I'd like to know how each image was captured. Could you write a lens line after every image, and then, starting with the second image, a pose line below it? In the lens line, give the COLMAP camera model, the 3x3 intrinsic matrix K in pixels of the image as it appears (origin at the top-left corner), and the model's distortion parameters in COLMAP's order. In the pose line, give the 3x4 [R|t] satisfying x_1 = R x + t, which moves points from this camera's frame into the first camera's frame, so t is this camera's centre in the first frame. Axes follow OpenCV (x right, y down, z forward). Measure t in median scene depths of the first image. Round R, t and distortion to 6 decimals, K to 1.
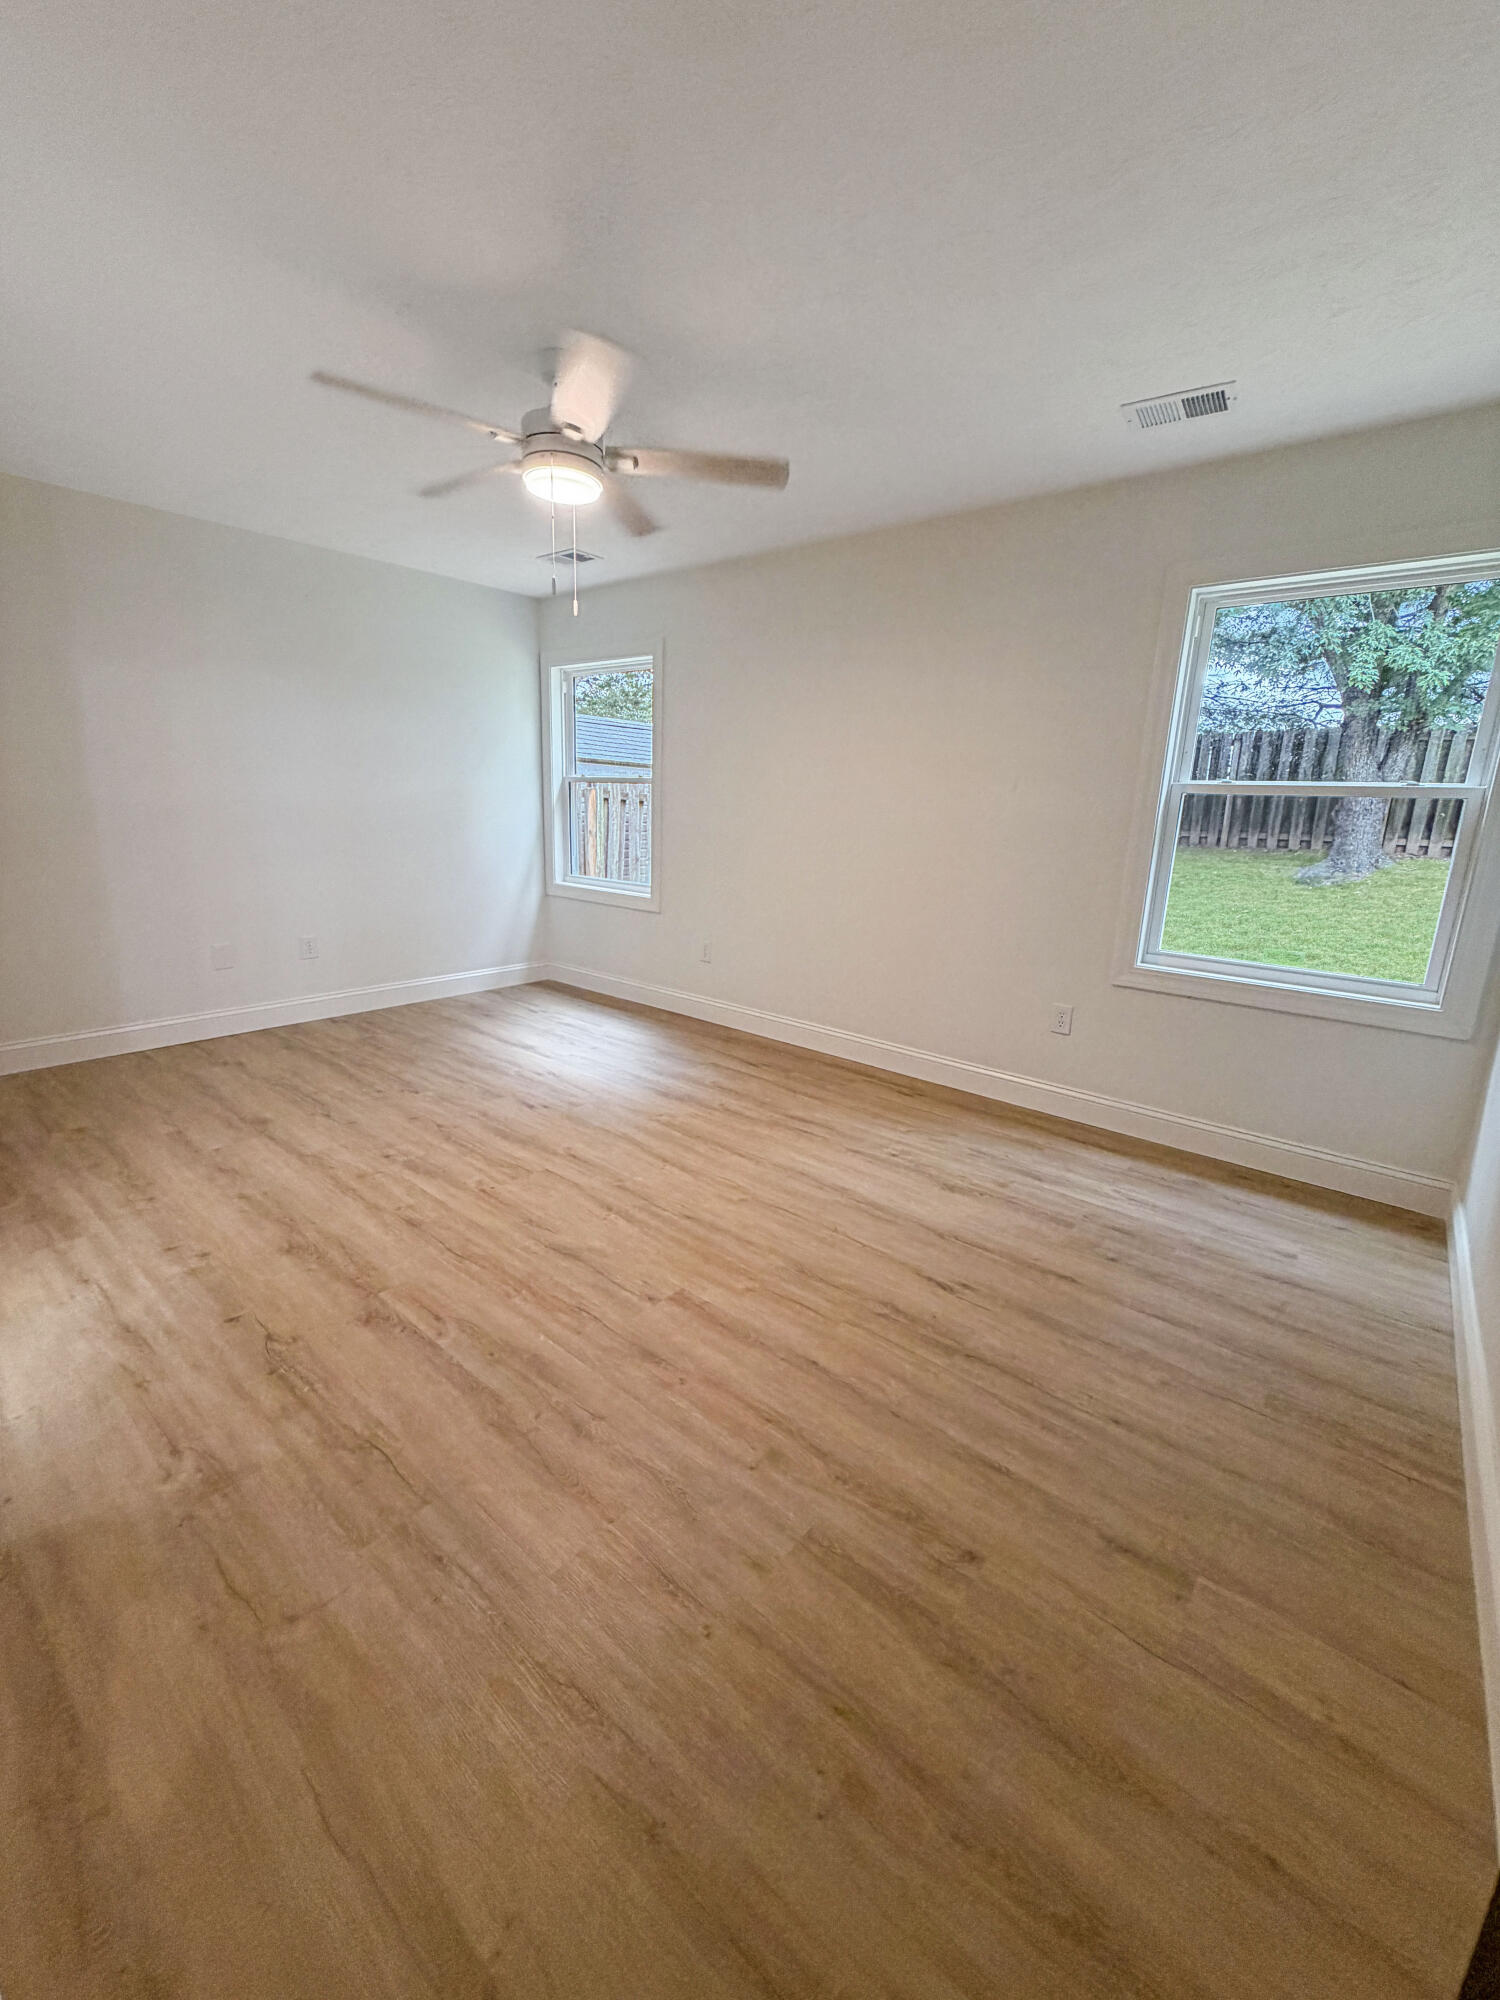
lens RADIAL K [[784.6, 0, 751.9], [0, 784.6, 1041.8], [0, 0, 1]] dist [-0.003856, -0.000241]
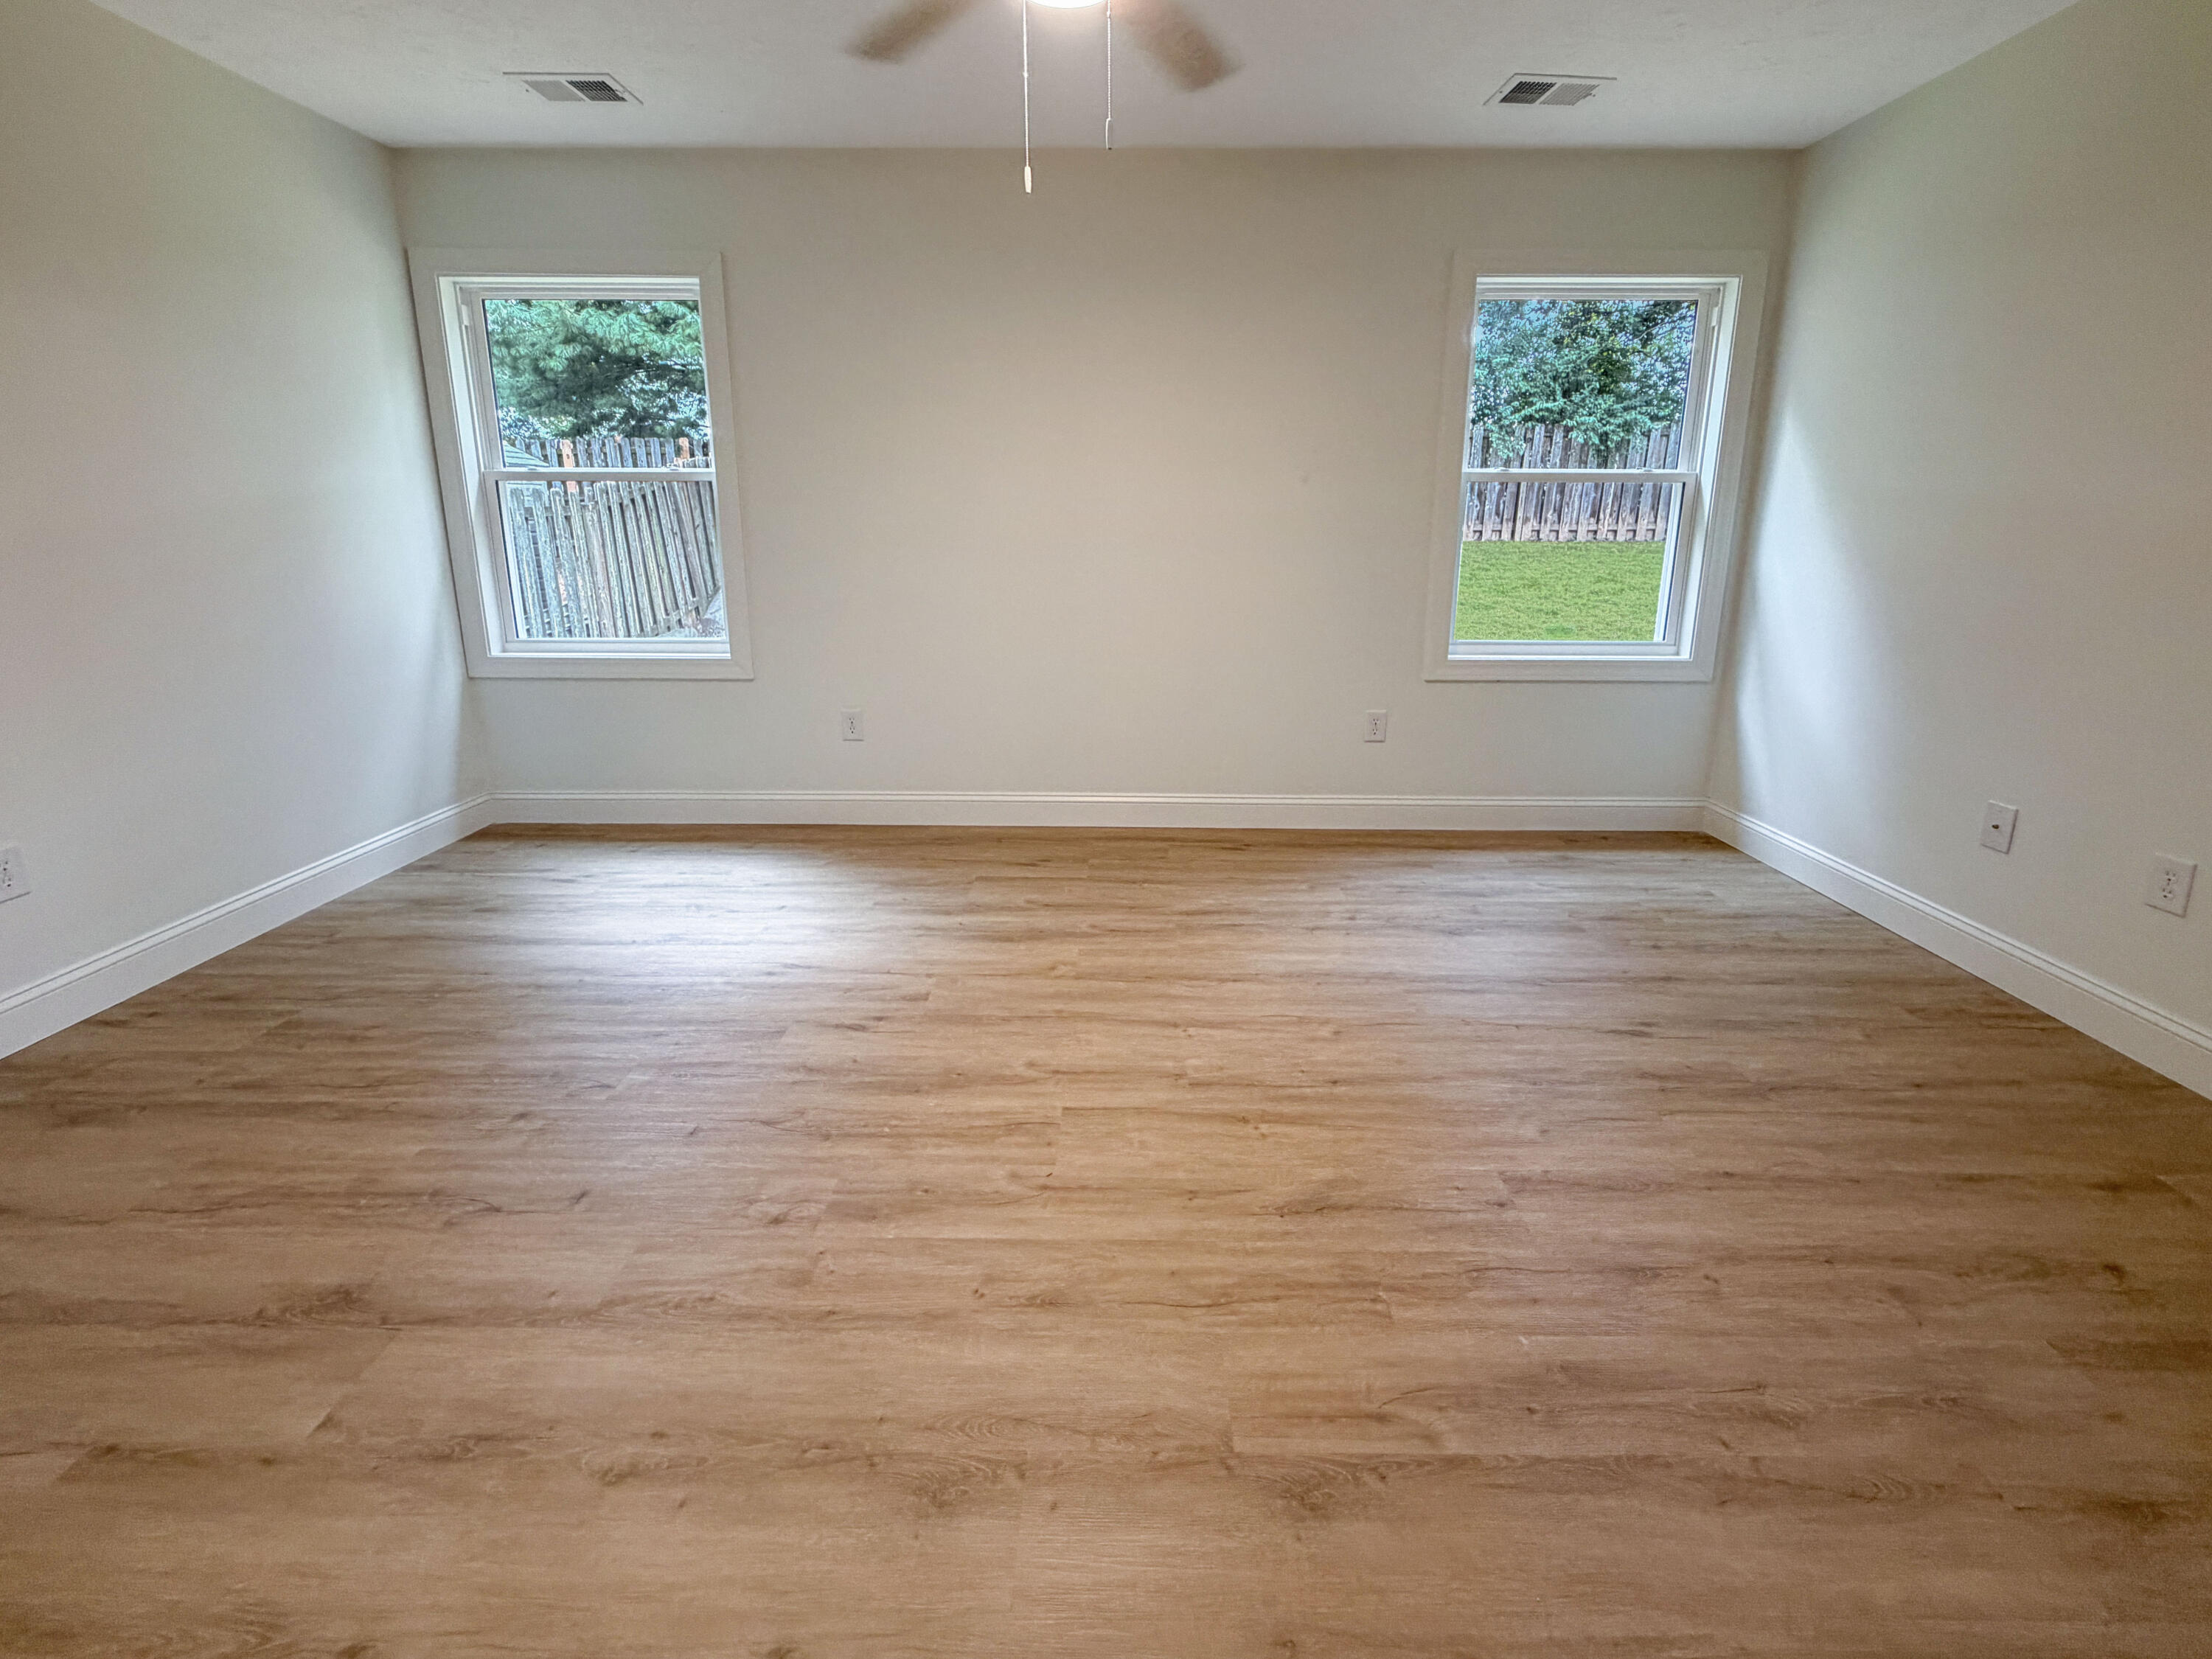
lens RADIAL K [[881.7, 0, 1096.1], [0, 881.7, 827.6], [0, 0, 1]] dist [0.000213, -0.000557]
pose [[0.777170, -0.237966, 0.582563, -0.551713], [0.207390, 0.970881, 0.119918, -0.117881], [-0.594136, 0.027621, 0.803891, 0.400507]]
